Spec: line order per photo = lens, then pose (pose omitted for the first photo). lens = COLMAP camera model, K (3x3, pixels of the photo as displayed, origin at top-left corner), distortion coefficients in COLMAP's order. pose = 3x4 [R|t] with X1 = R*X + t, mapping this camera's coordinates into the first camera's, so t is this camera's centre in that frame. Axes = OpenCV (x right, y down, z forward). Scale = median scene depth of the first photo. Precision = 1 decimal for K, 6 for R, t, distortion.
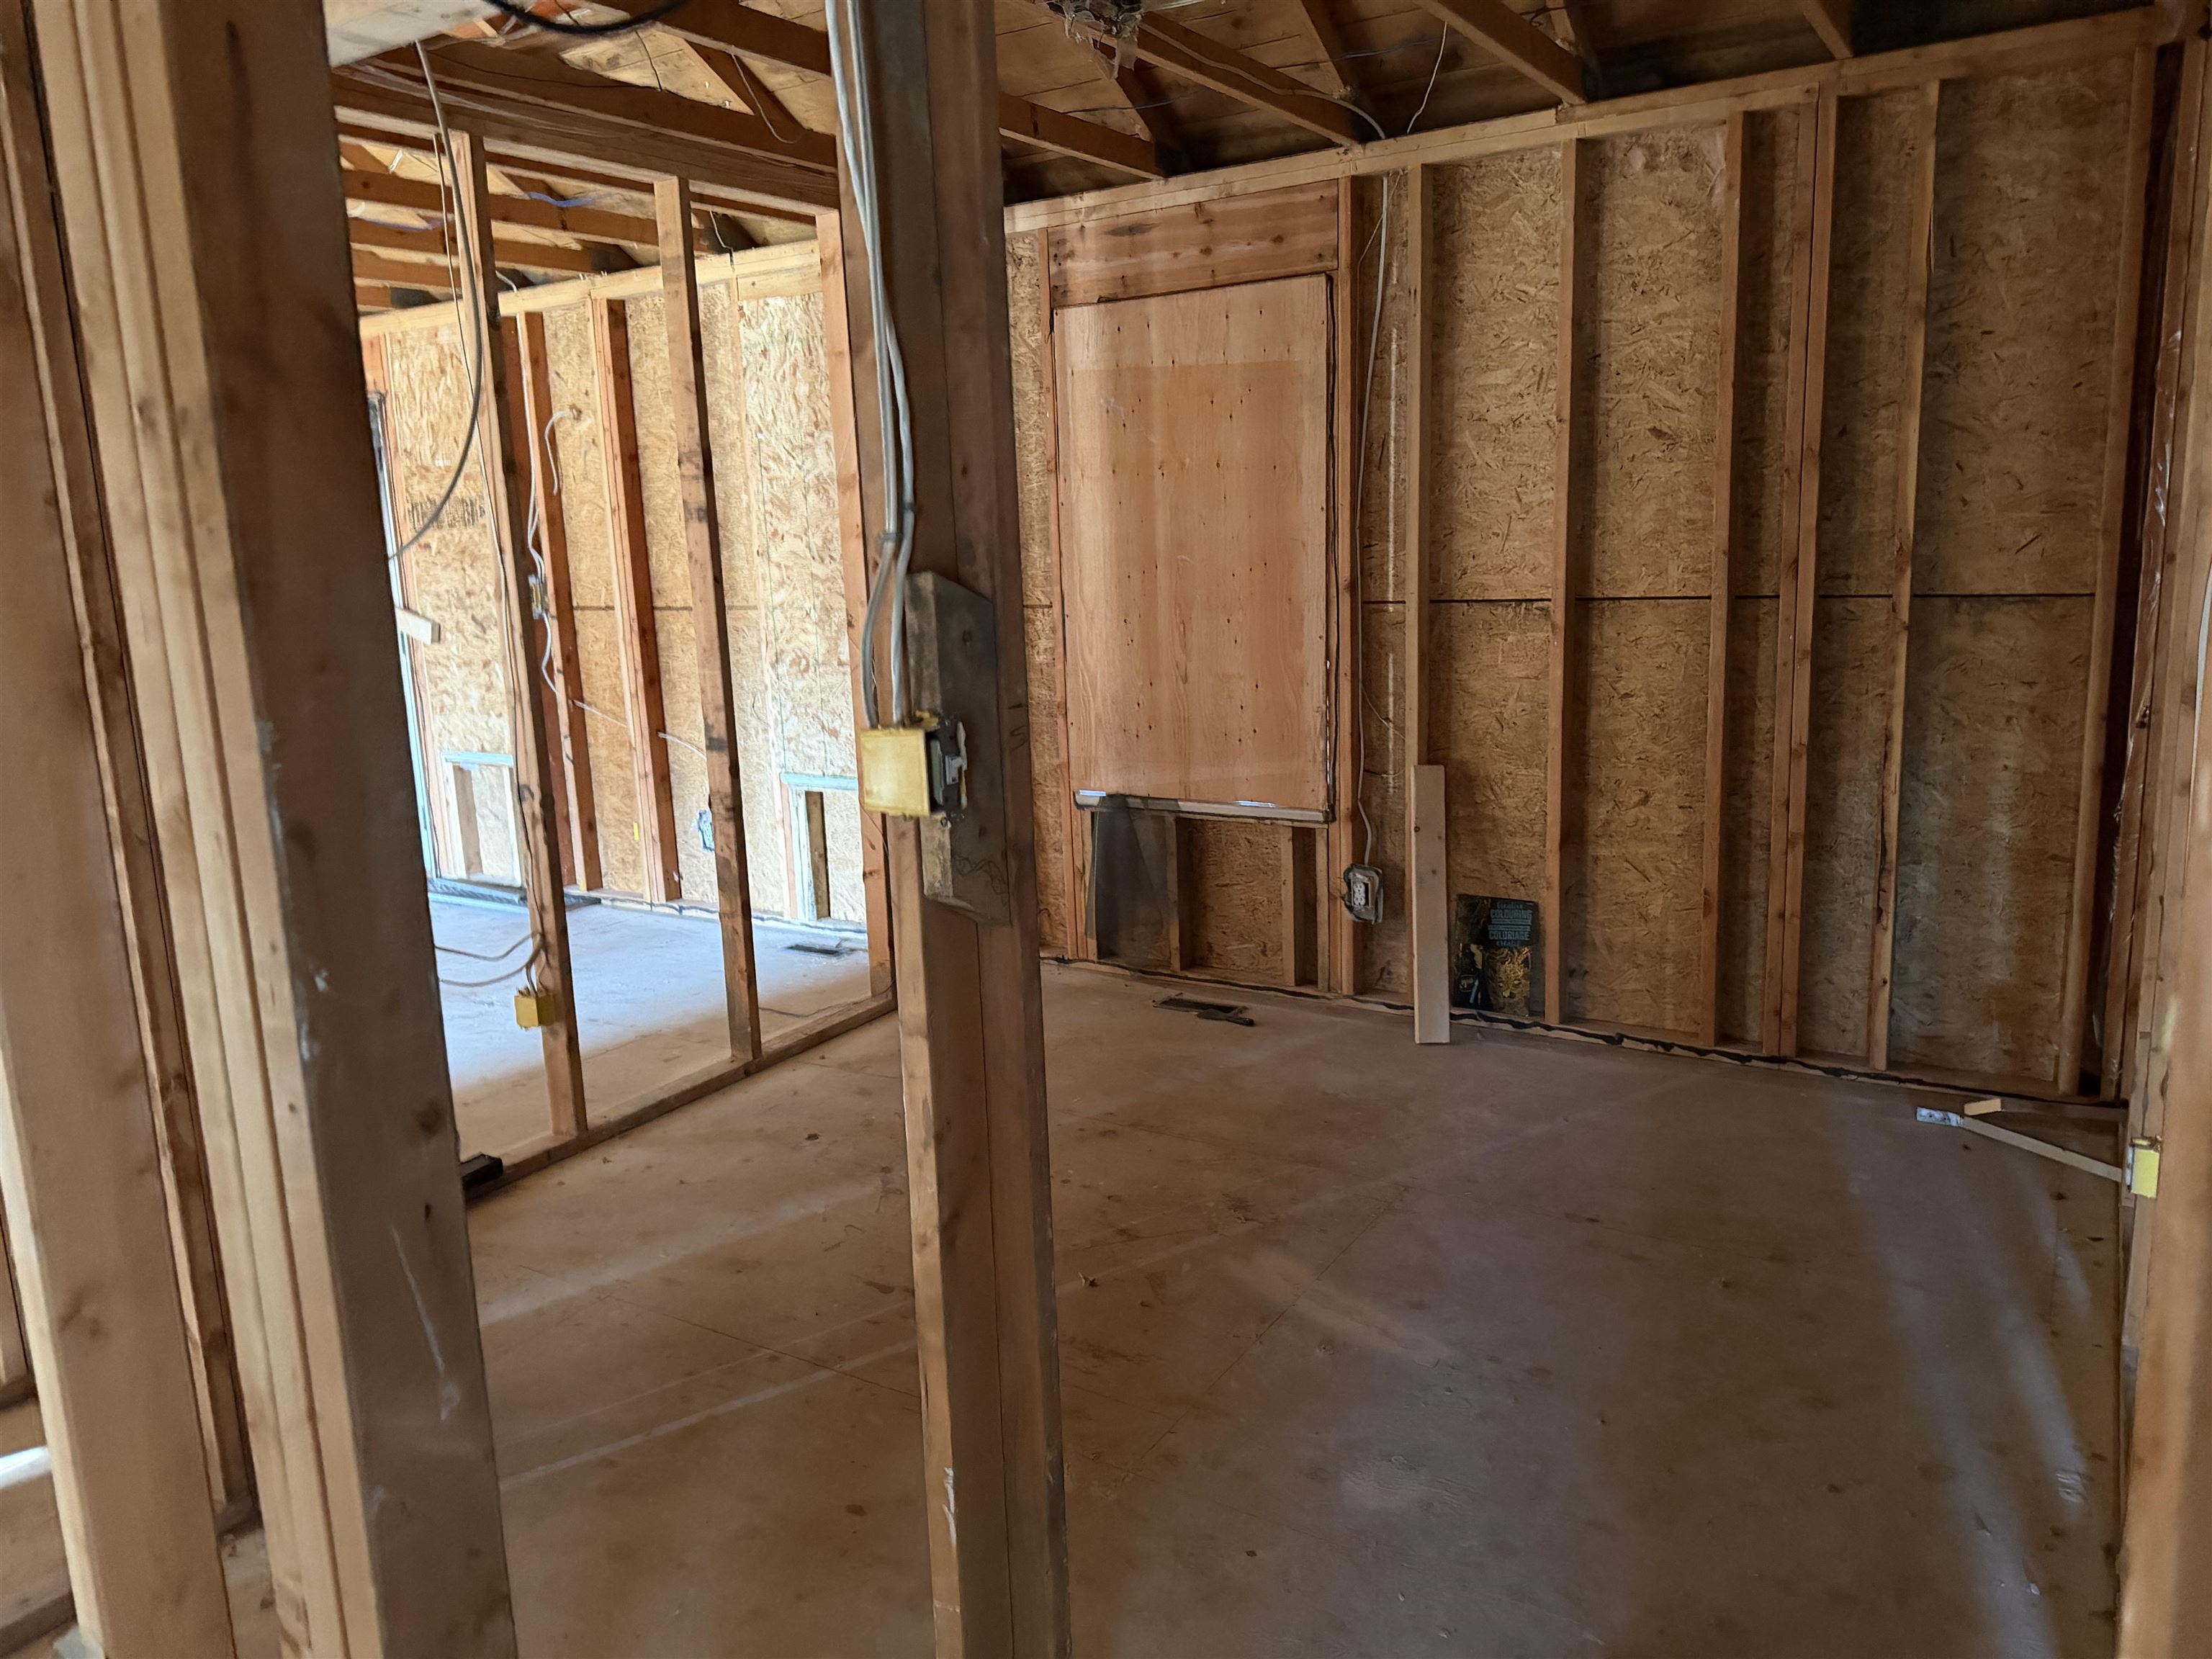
lens RADIAL K [[1560.1, 0, 1091.2], [0, 1560.1, 824.4], [0, 0, 1]] dist [0.057670, -0.064456]
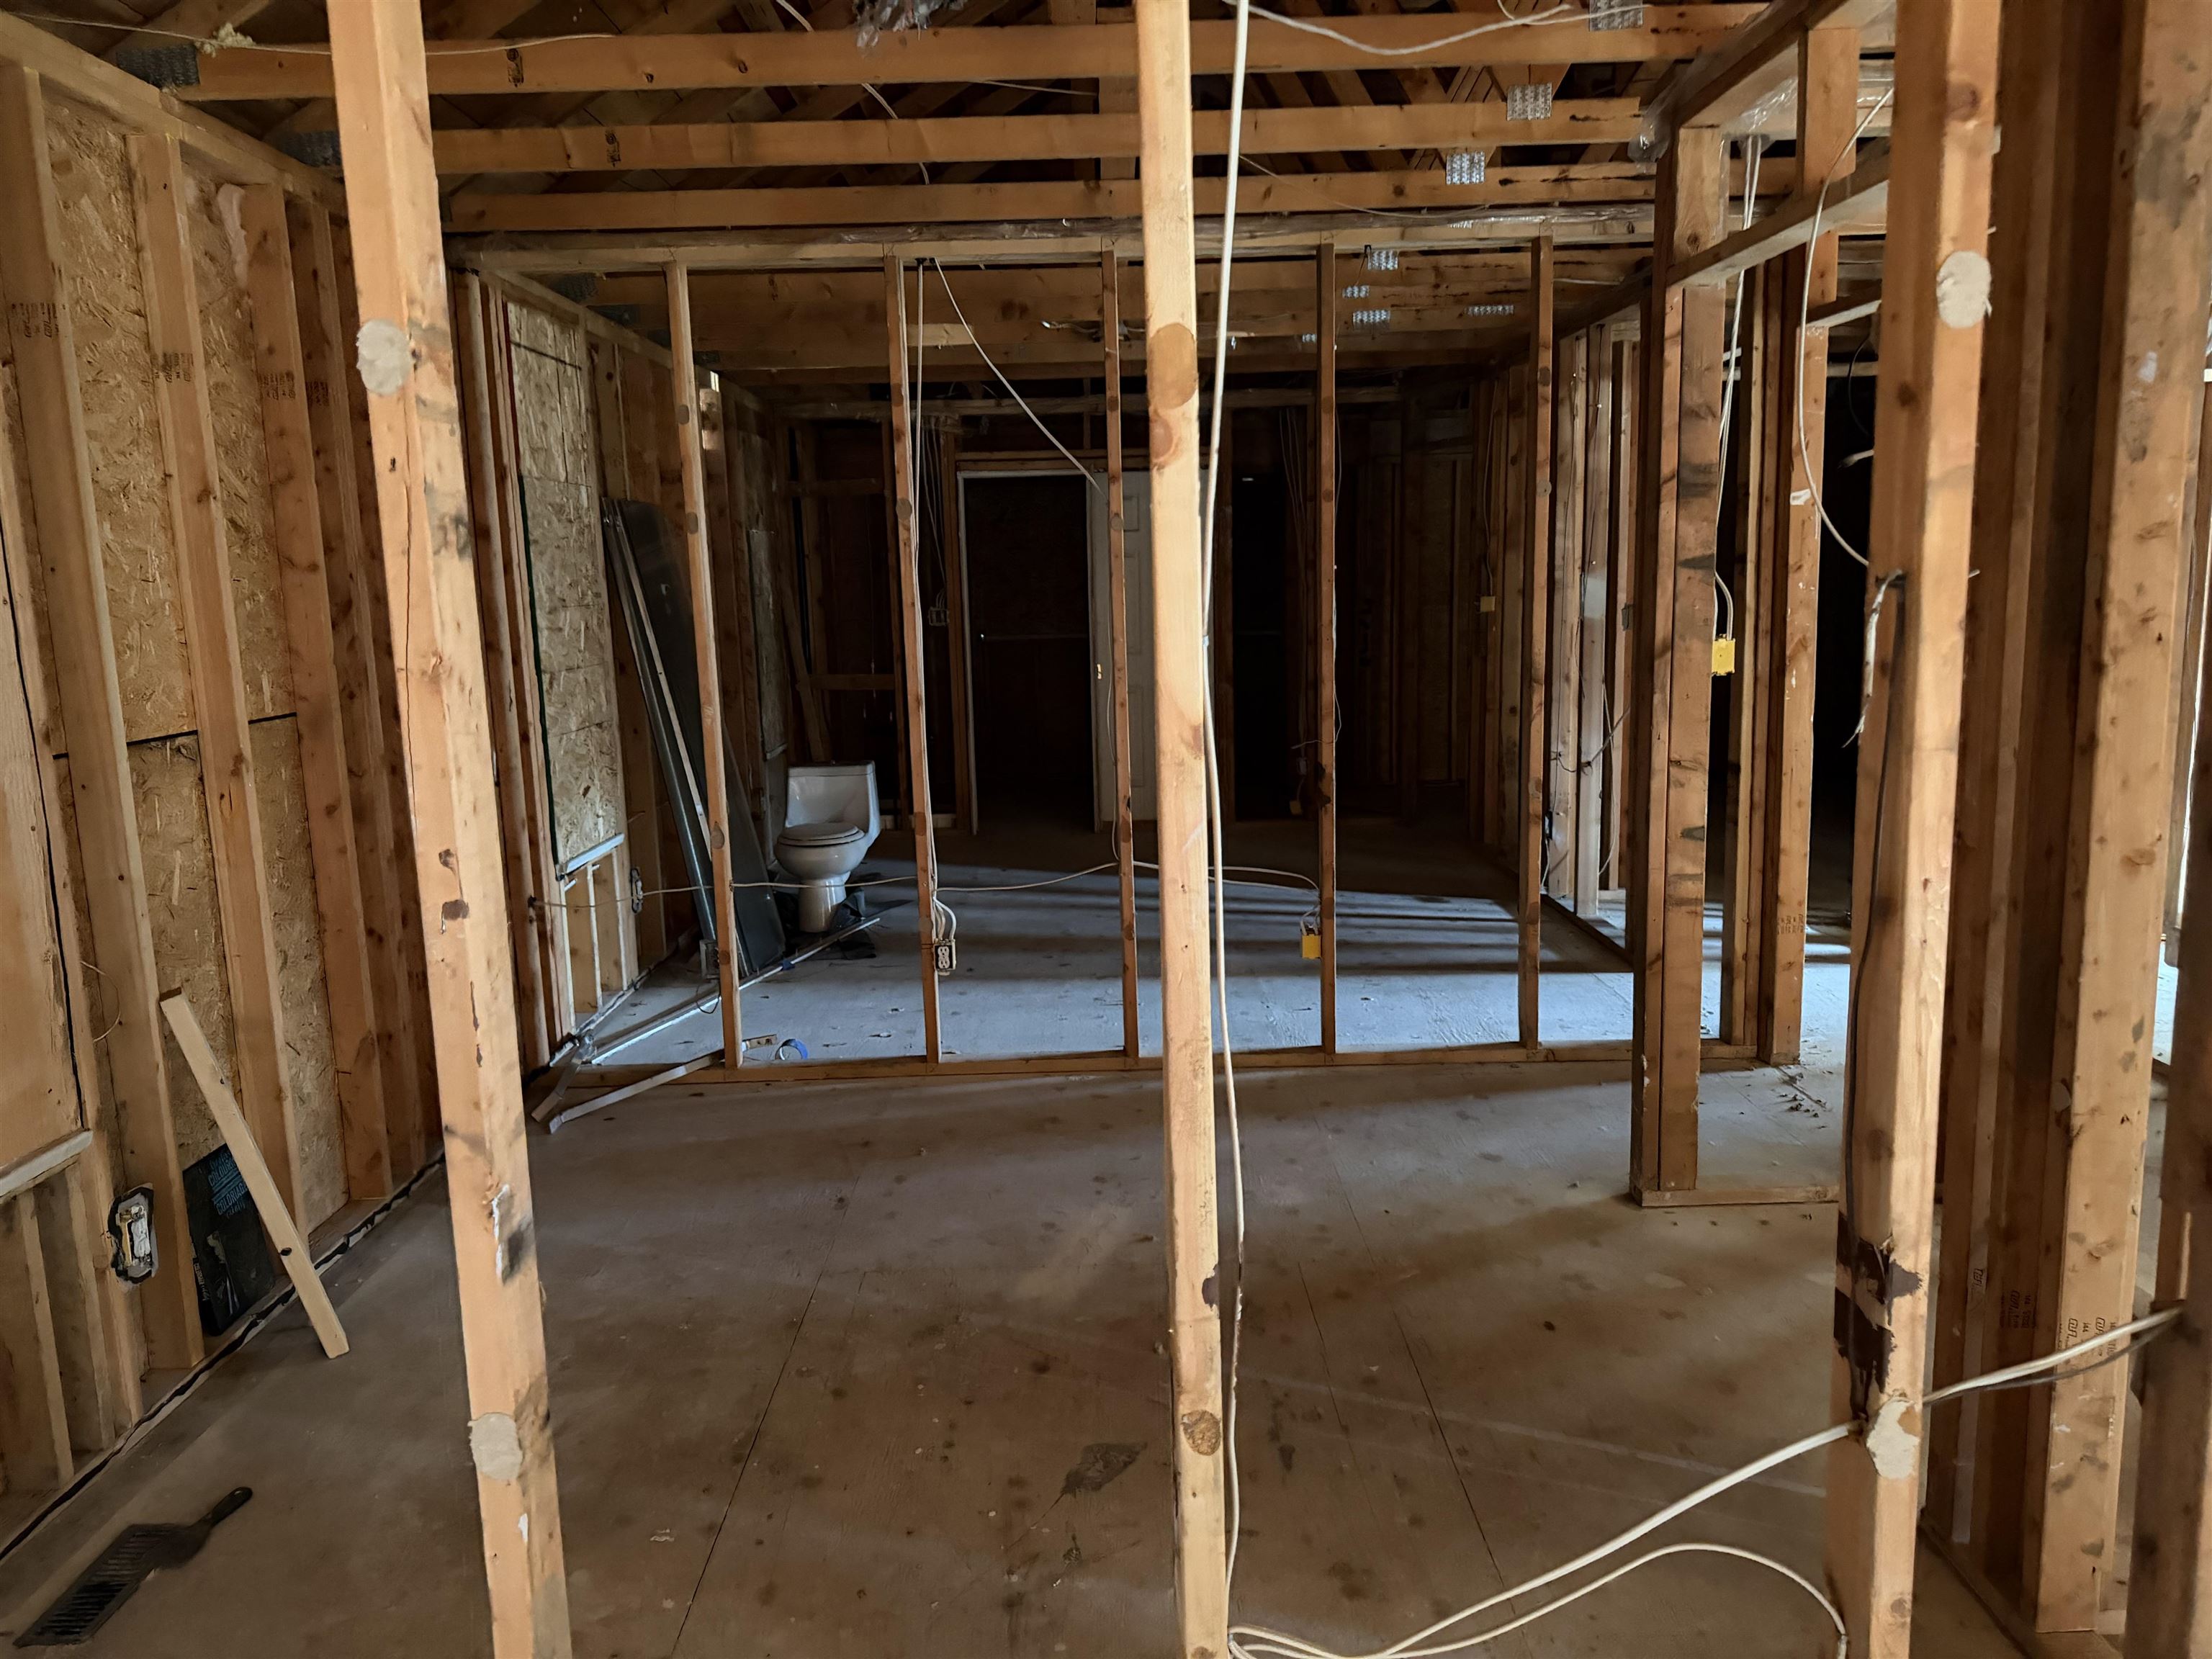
lens RADIAL K [[1560.1, 0, 1094.8], [0, 1560.1, 820.5], [0, 0, 1]] dist [0.057670, -0.064456]
pose [[-0.539513, -0.079427, 0.838223, -0.515267], [0.205524, 0.953003, 0.222586, -0.165841], [-0.816508, 0.292363, -0.497834, 0.944669]]
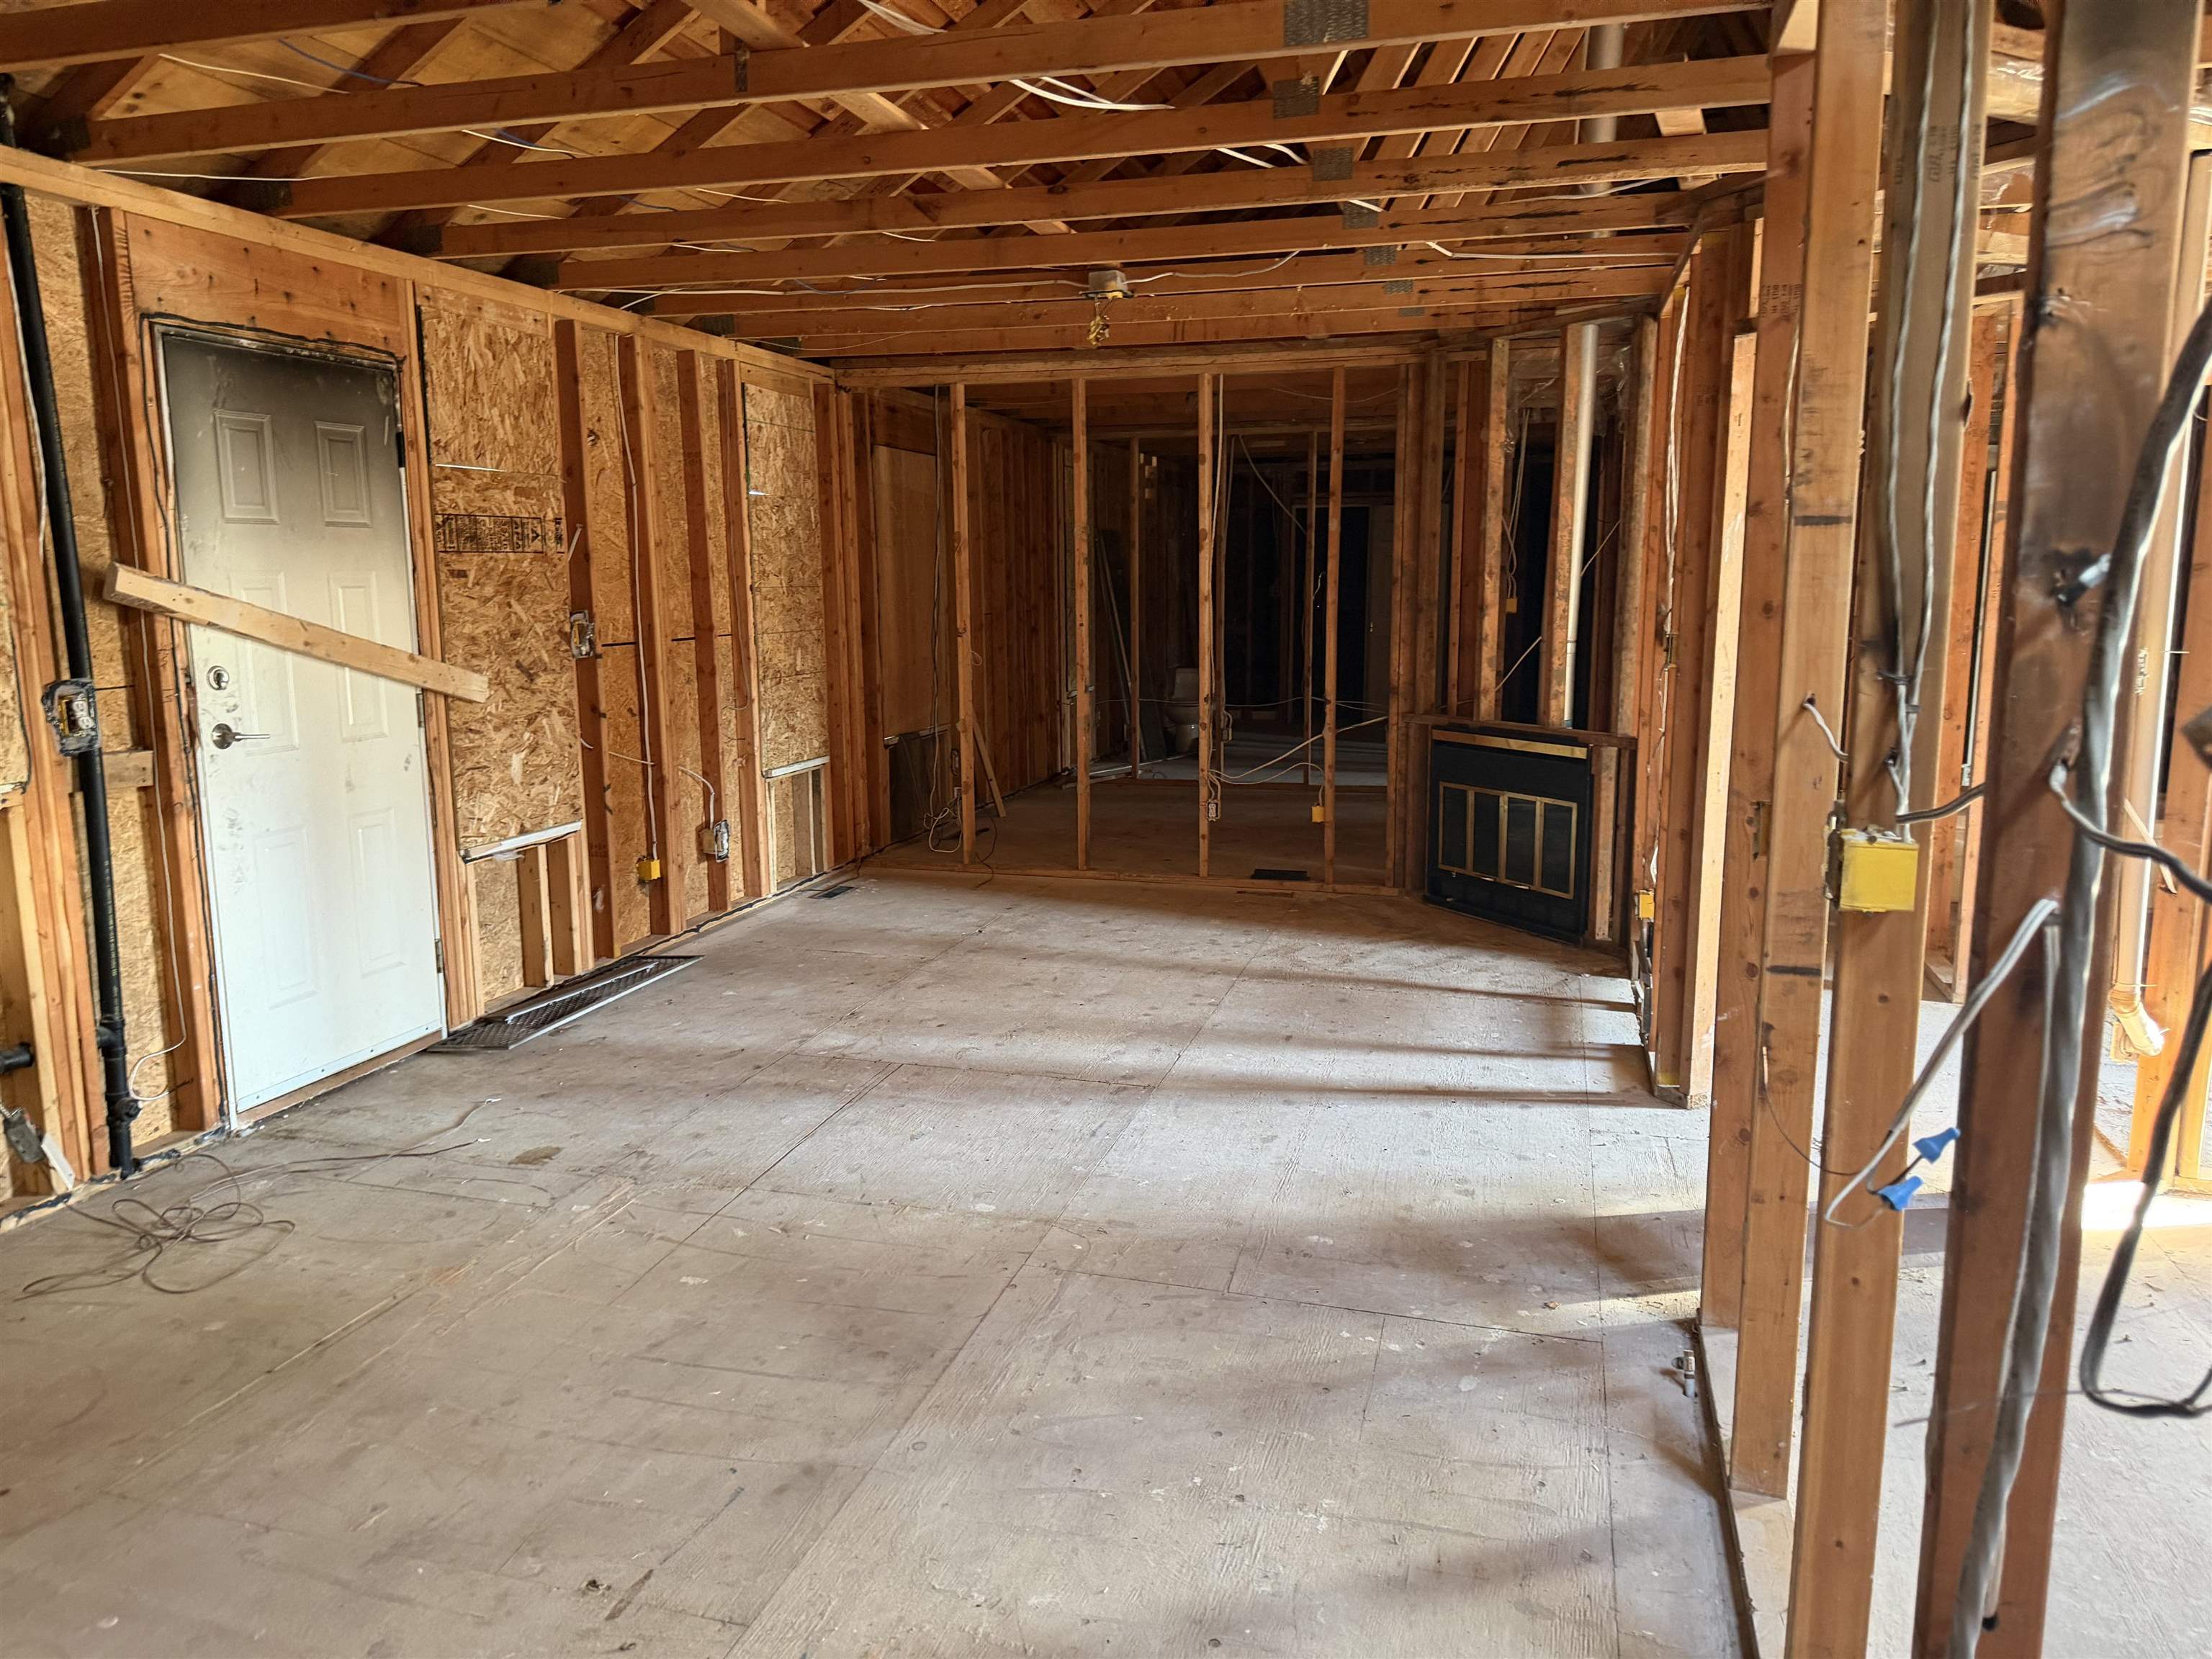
lens RADIAL K [[1560.1, 0, 1104.4], [0, 1560.1, 826.3], [0, 0, 1]] dist [0.057670, -0.064456]
pose [[-0.292348, -0.119313, 0.948840, -1.780530], [0.190408, 0.965059, 0.180019, -0.197866], [-0.937165, 0.233295, -0.259414, 1.347060]]
